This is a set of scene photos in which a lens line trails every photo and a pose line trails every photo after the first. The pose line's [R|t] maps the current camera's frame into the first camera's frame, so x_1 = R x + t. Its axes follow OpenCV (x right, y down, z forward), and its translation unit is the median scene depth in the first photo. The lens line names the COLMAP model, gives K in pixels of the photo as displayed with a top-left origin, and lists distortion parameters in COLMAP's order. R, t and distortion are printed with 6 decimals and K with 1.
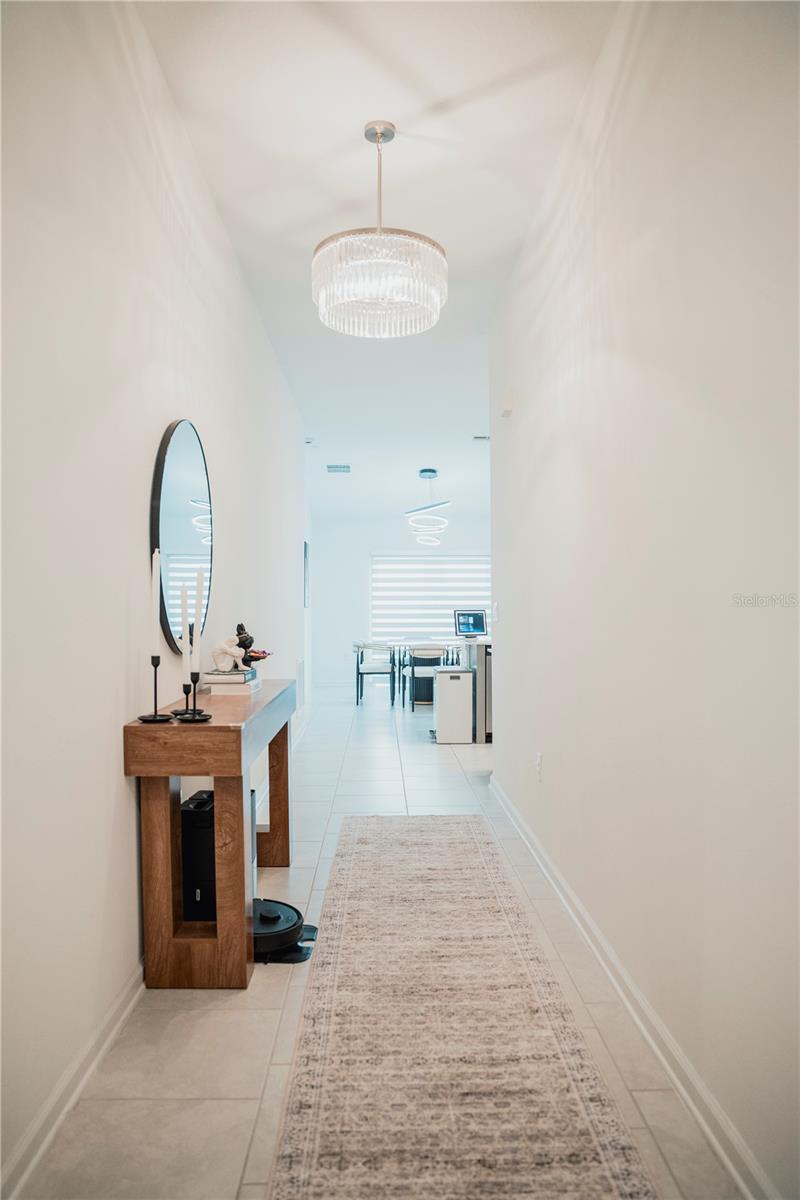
lens RADIAL K [[828.2, 0, 400.0], [0, 828.2, 600.0], [0, 0, 1]] dist [-0.151445, 0.117407]
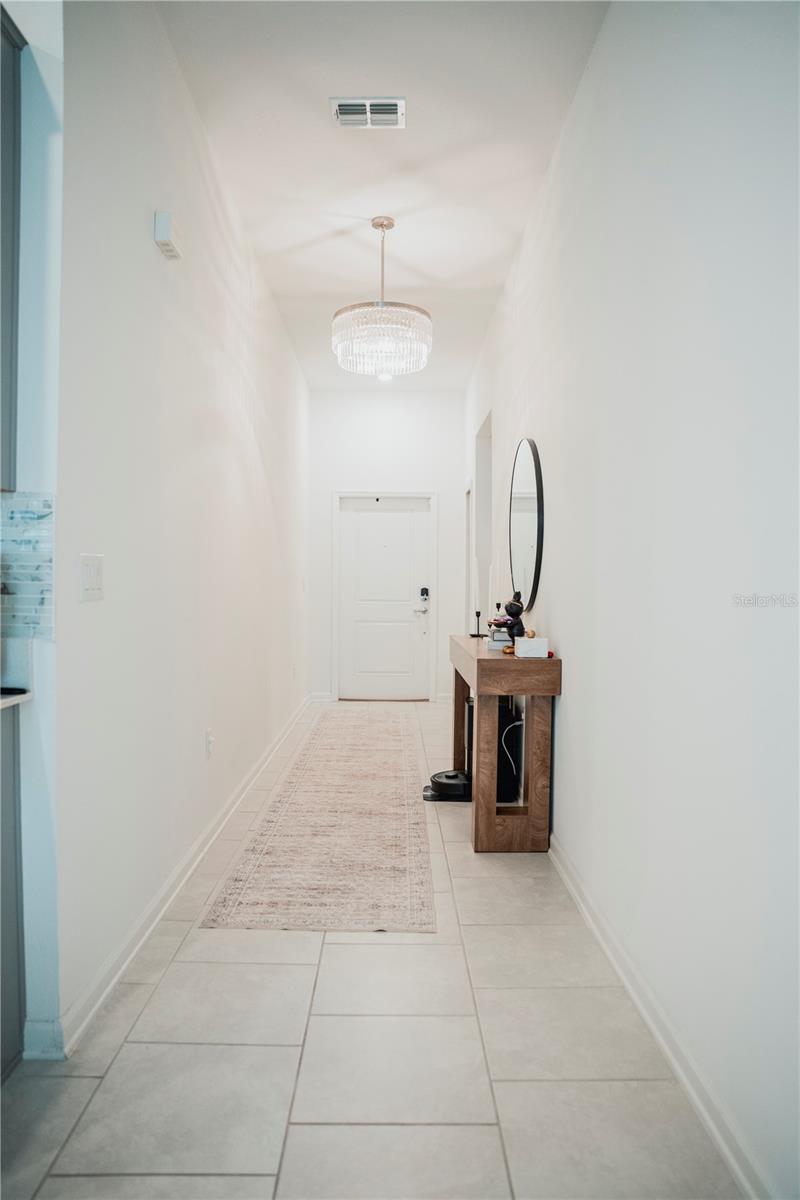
lens RADIAL K [[828.2, 0, 400.0], [0, 828.2, 600.0], [0, 0, 1]] dist [-0.151445, 0.117407]
pose [[-0.996371, -0.083222, 0.017865, -0.054194], [-0.083155, 0.996527, 0.004419, 0.034376], [-0.018171, 0.002918, -0.999831, 2.491212]]
